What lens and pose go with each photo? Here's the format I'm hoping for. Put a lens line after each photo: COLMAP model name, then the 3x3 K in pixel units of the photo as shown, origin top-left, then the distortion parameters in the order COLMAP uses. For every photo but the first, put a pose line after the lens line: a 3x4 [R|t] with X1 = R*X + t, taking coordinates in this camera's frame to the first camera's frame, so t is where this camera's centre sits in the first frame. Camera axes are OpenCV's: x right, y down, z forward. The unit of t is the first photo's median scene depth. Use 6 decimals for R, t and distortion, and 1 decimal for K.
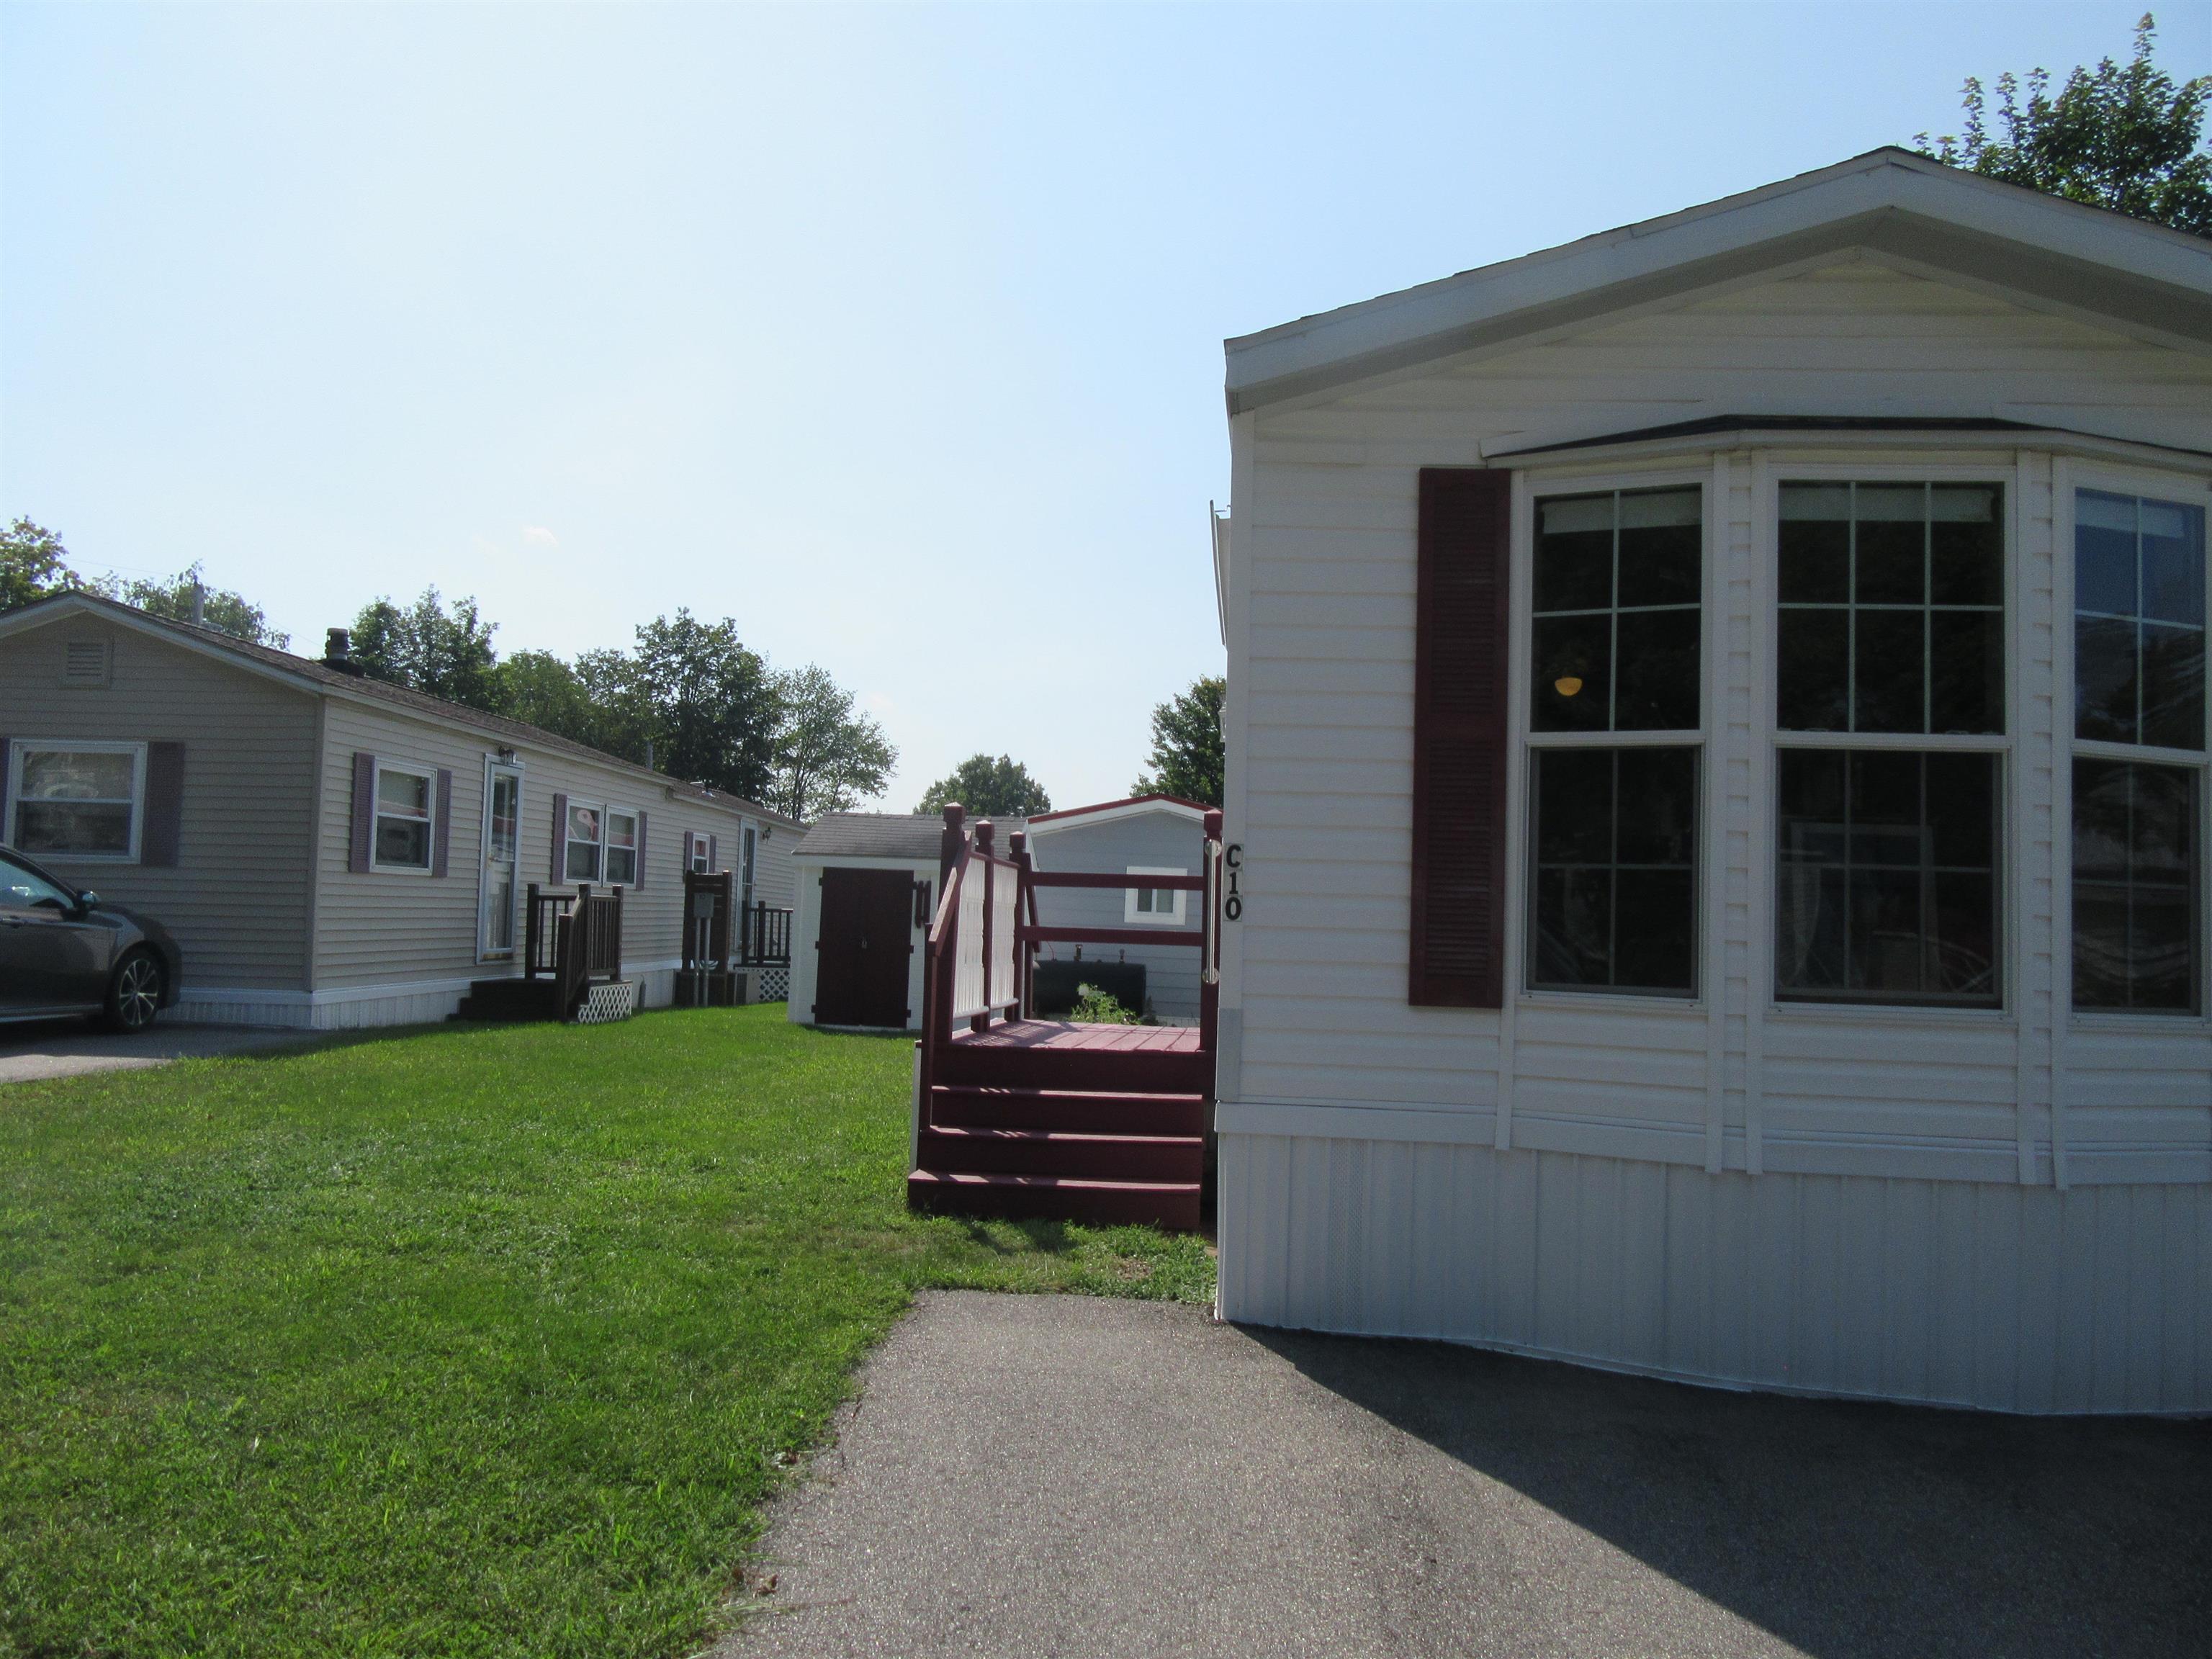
lens RADIAL K [[1640.4, 0, 1122.2], [0, 1640.4, 823.8], [0, 0, 1]] dist [-0.004720, -0.000137]
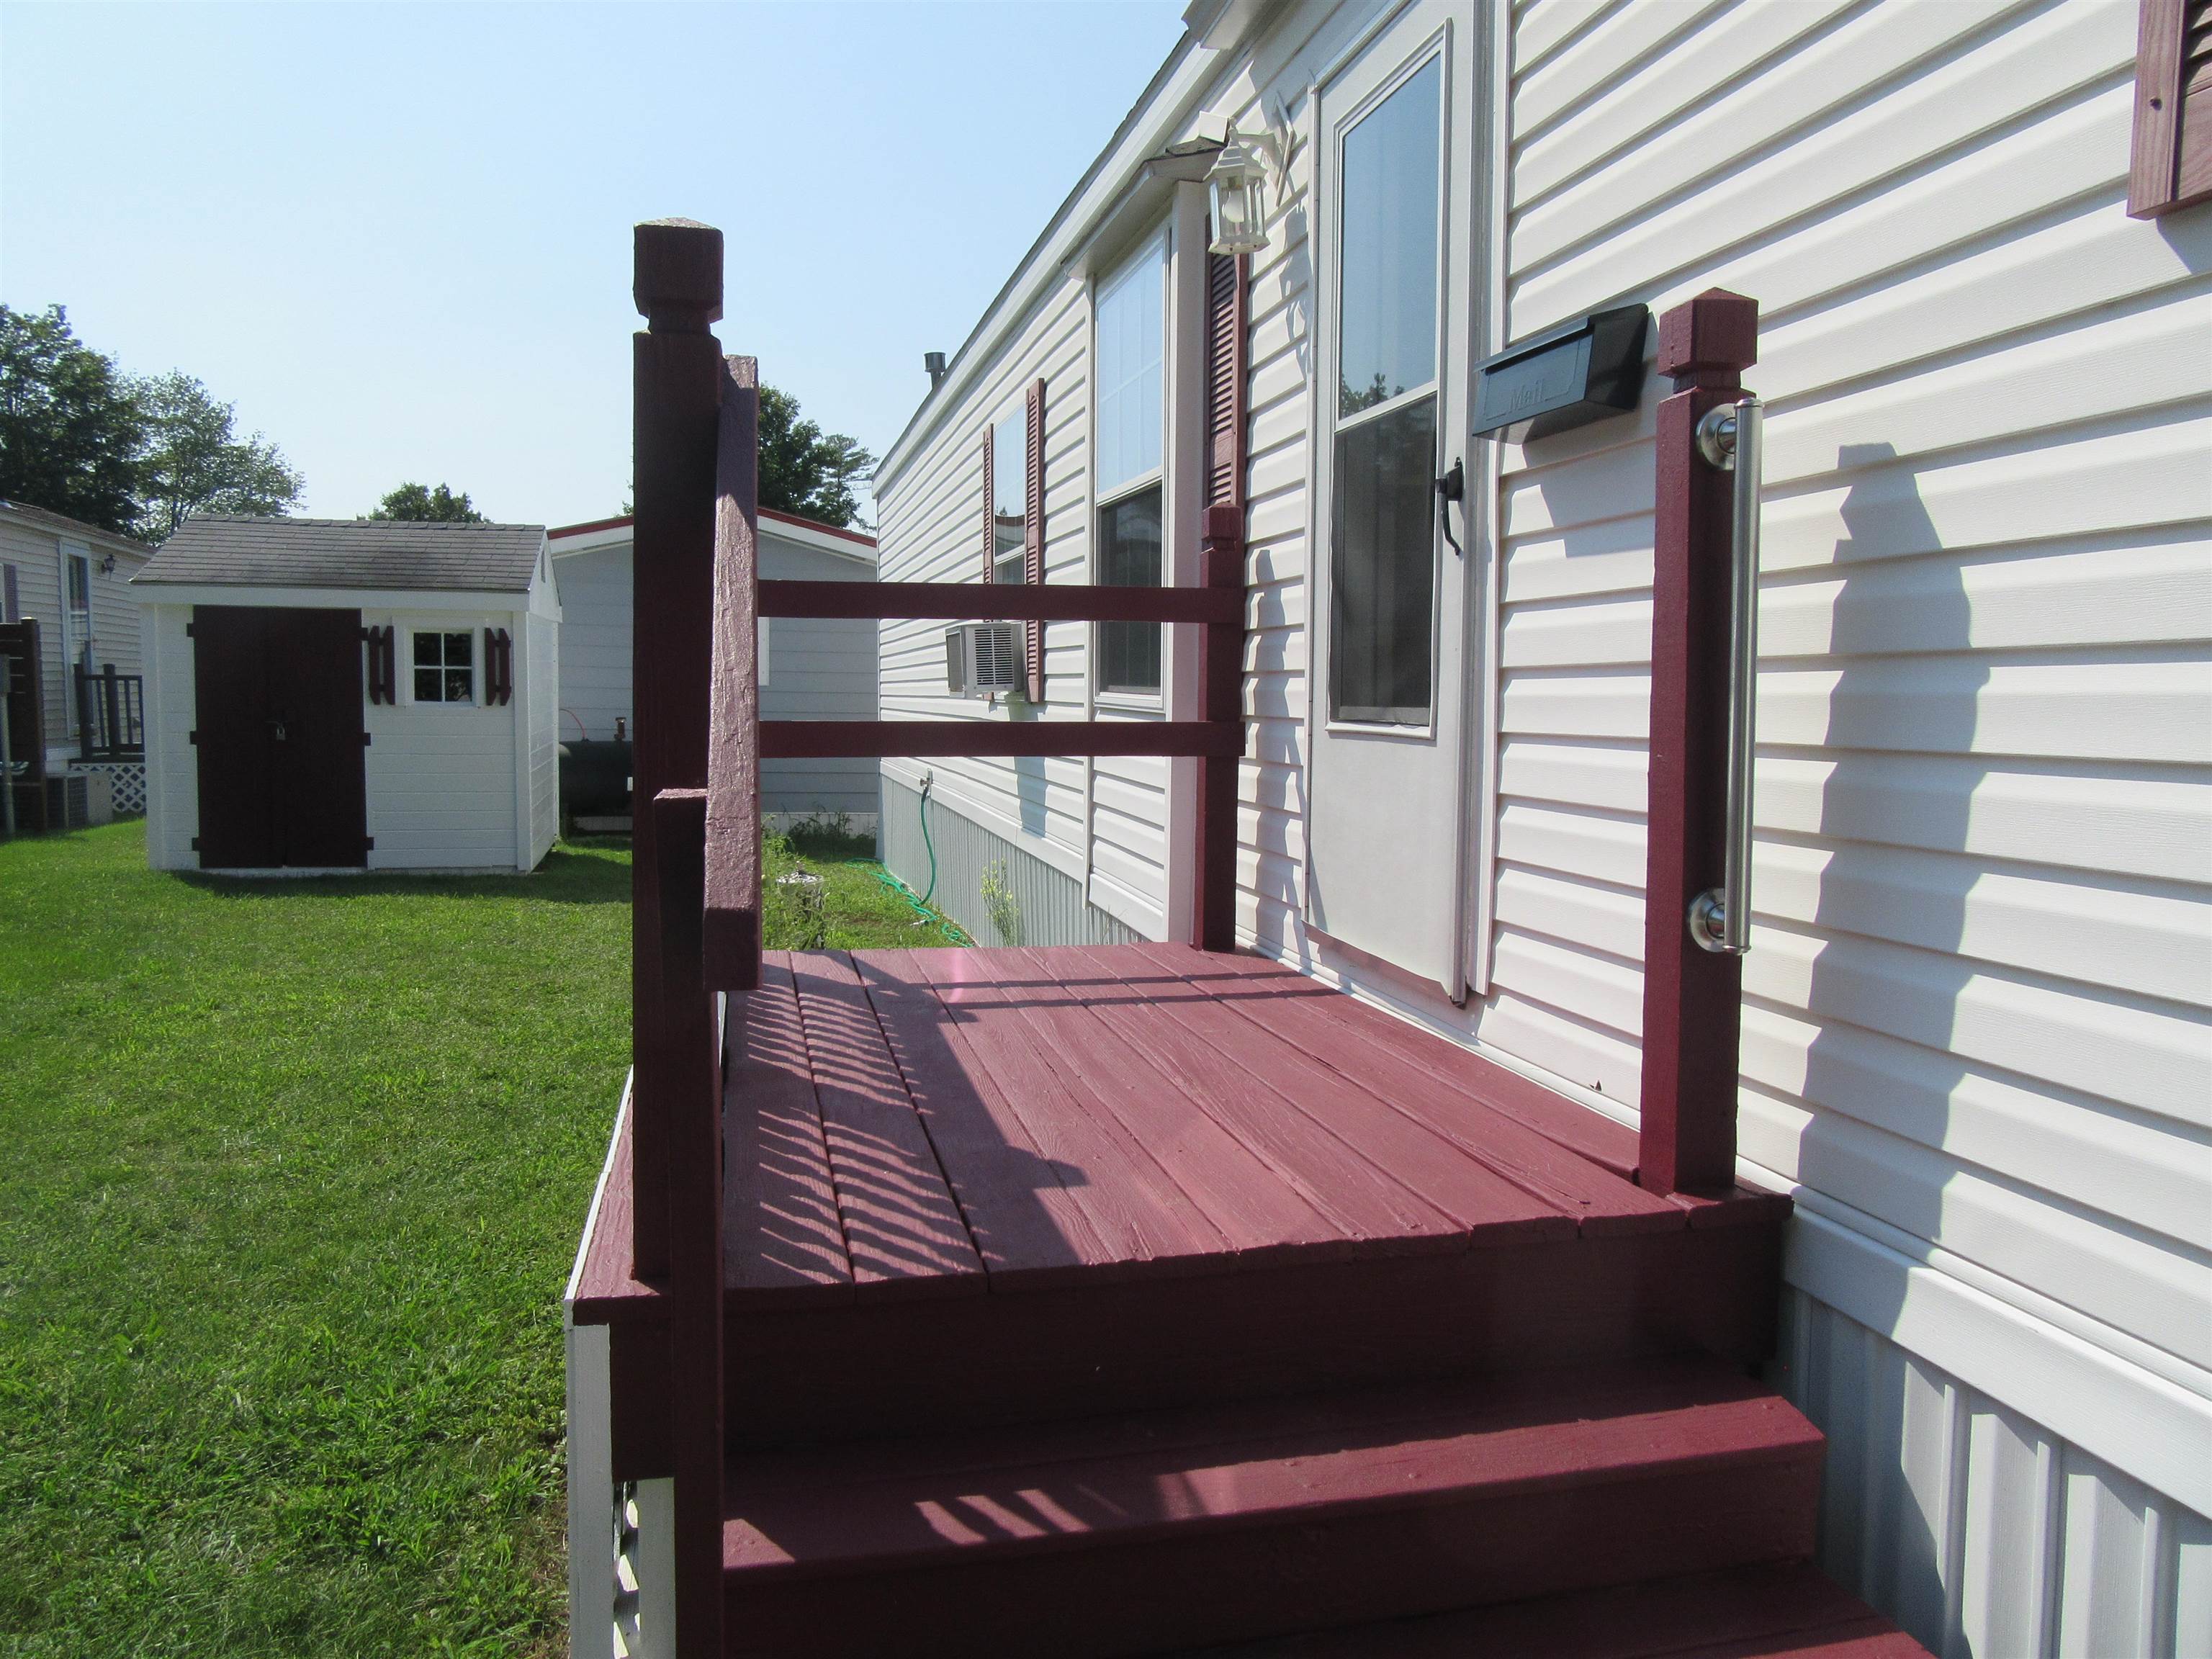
lens RADIAL K [[1640.4, 0, 1095.9], [0, 1640.4, 839.4], [0, 0, 1]] dist [-0.004720, -0.000137]
pose [[0.953268, -0.052296, 0.297567, -0.009883], [0.003431, 0.986716, 0.162417, 0.002812], [-0.302107, -0.153806, 0.940784, 0.063072]]
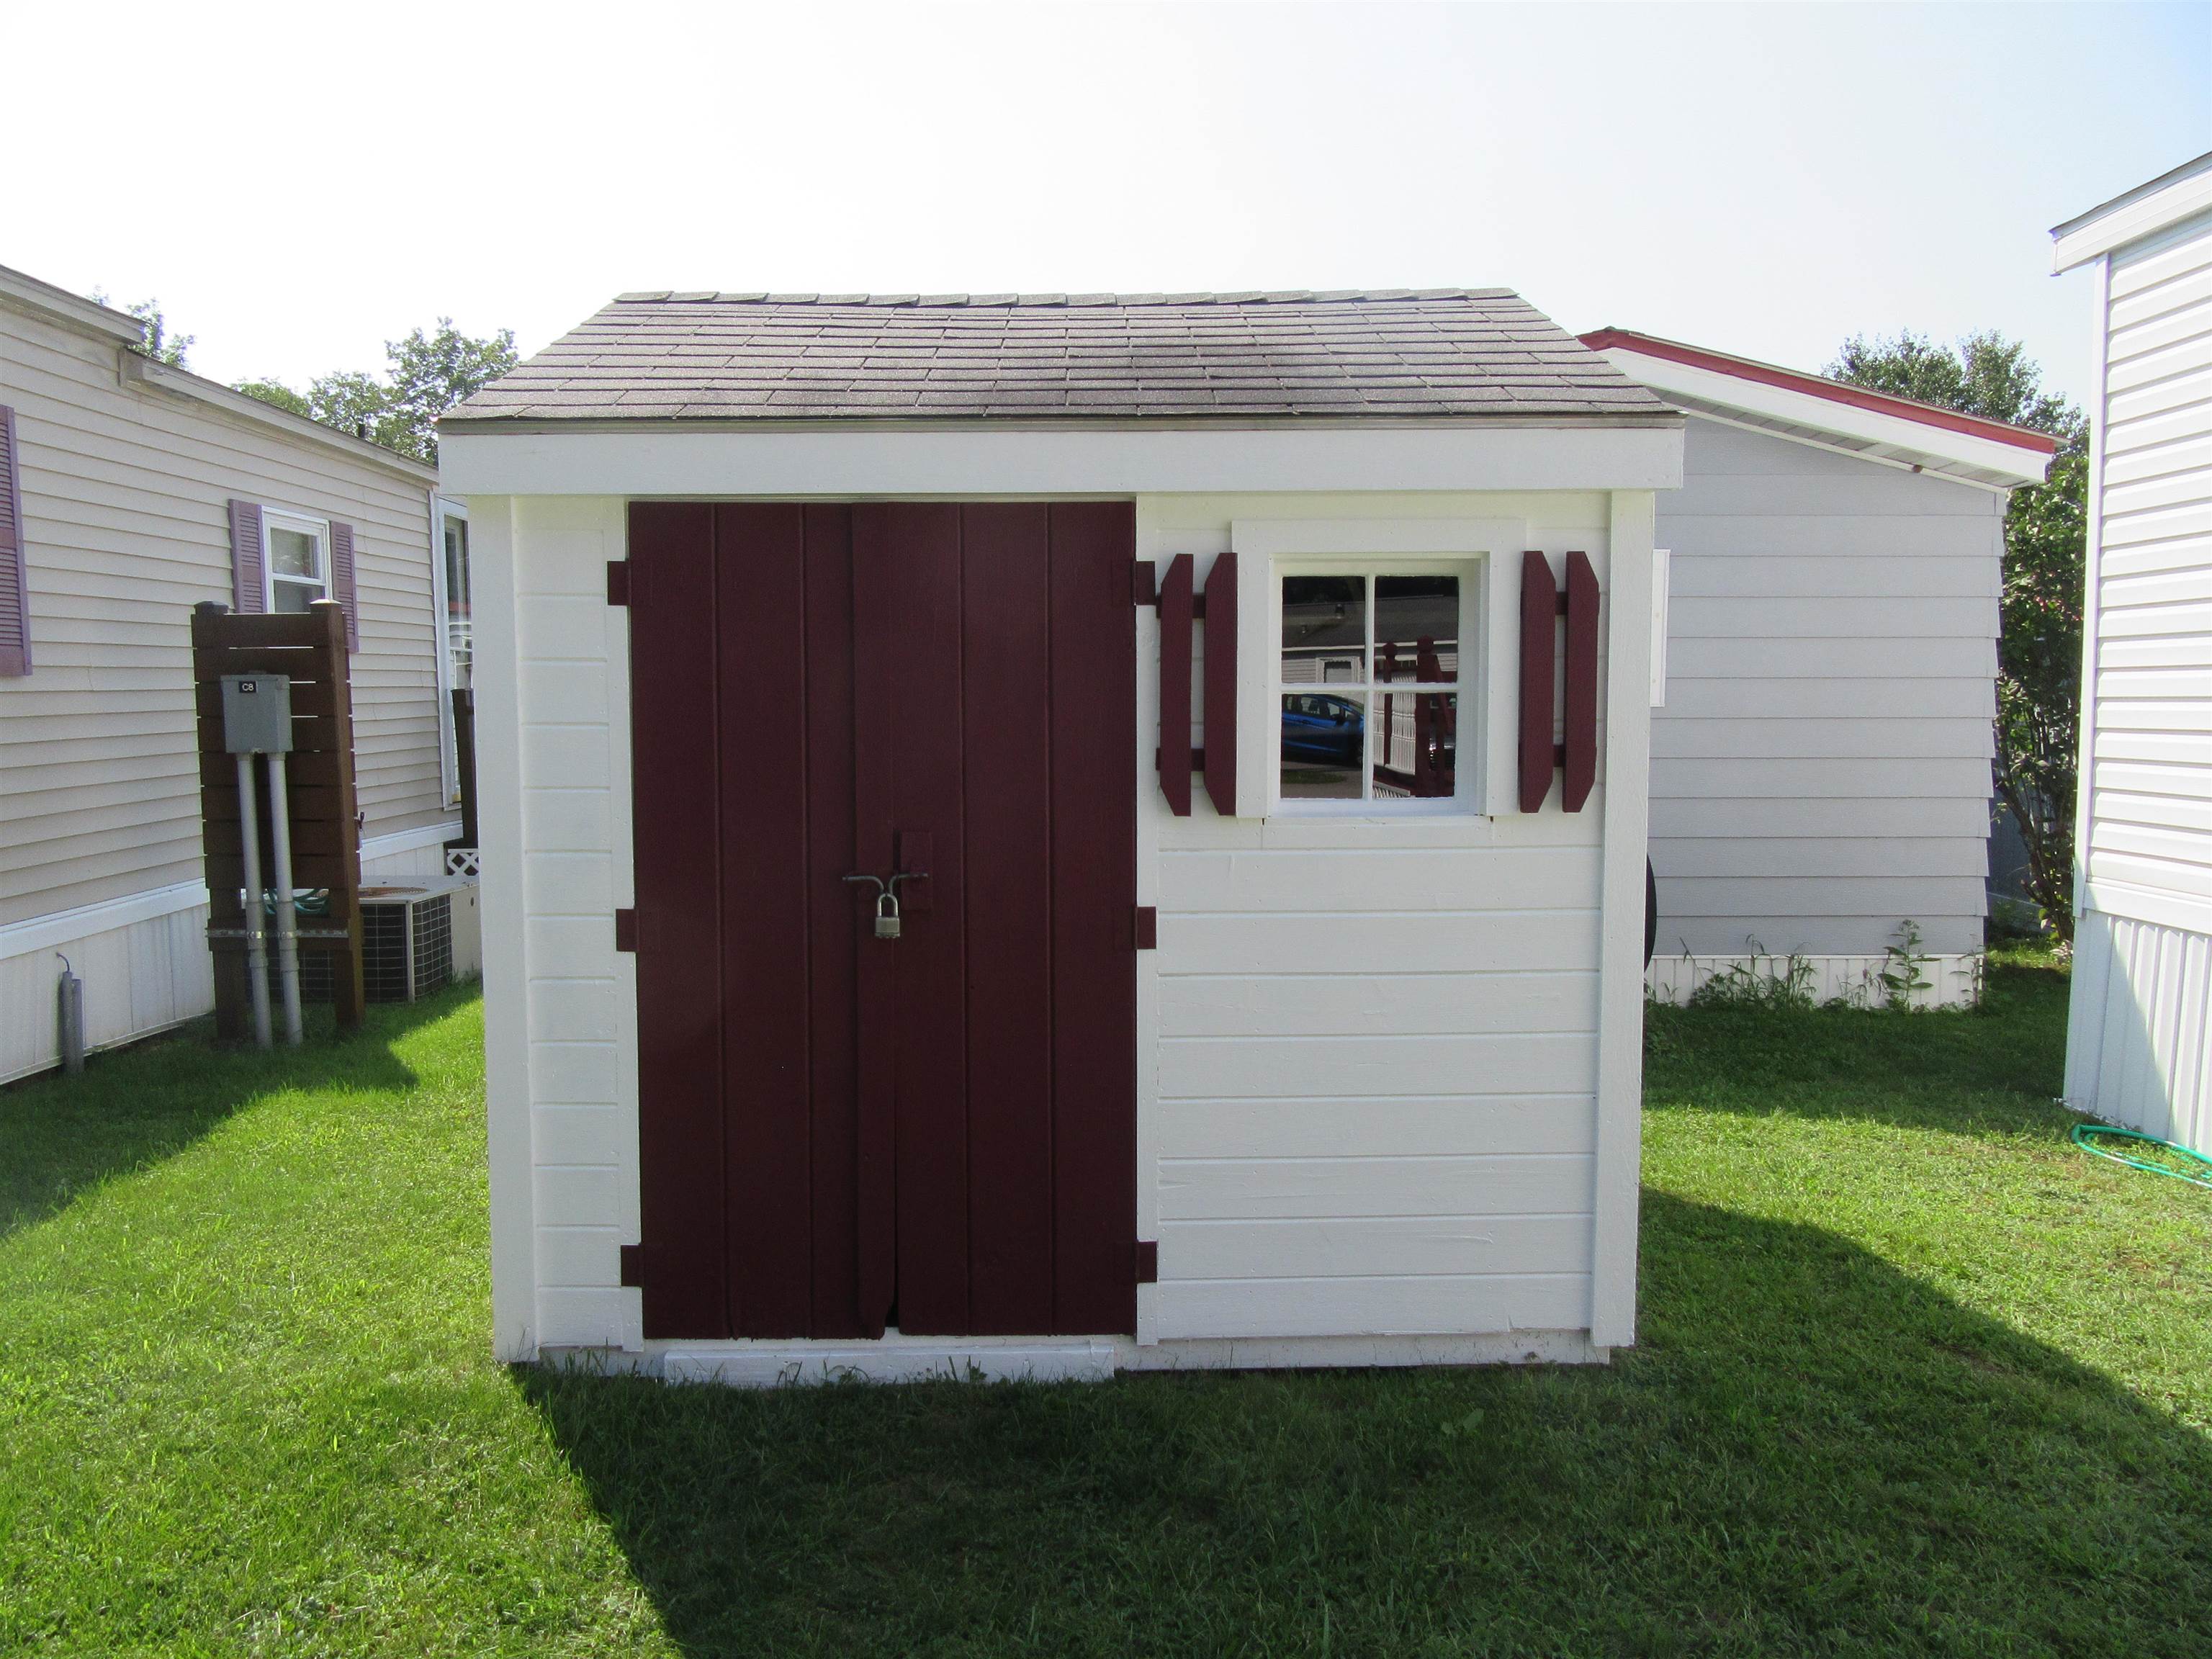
lens RADIAL K [[1640.4, 0, 1109.4], [0, 1640.4, 837.5], [0, 0, 1]] dist [-0.004720, -0.000137]
pose [[0.995127, -0.049725, 0.085142, -0.027521], [0.036189, 0.987452, 0.153717, 0.006993], [-0.091717, -0.149887, 0.984440, 0.152527]]
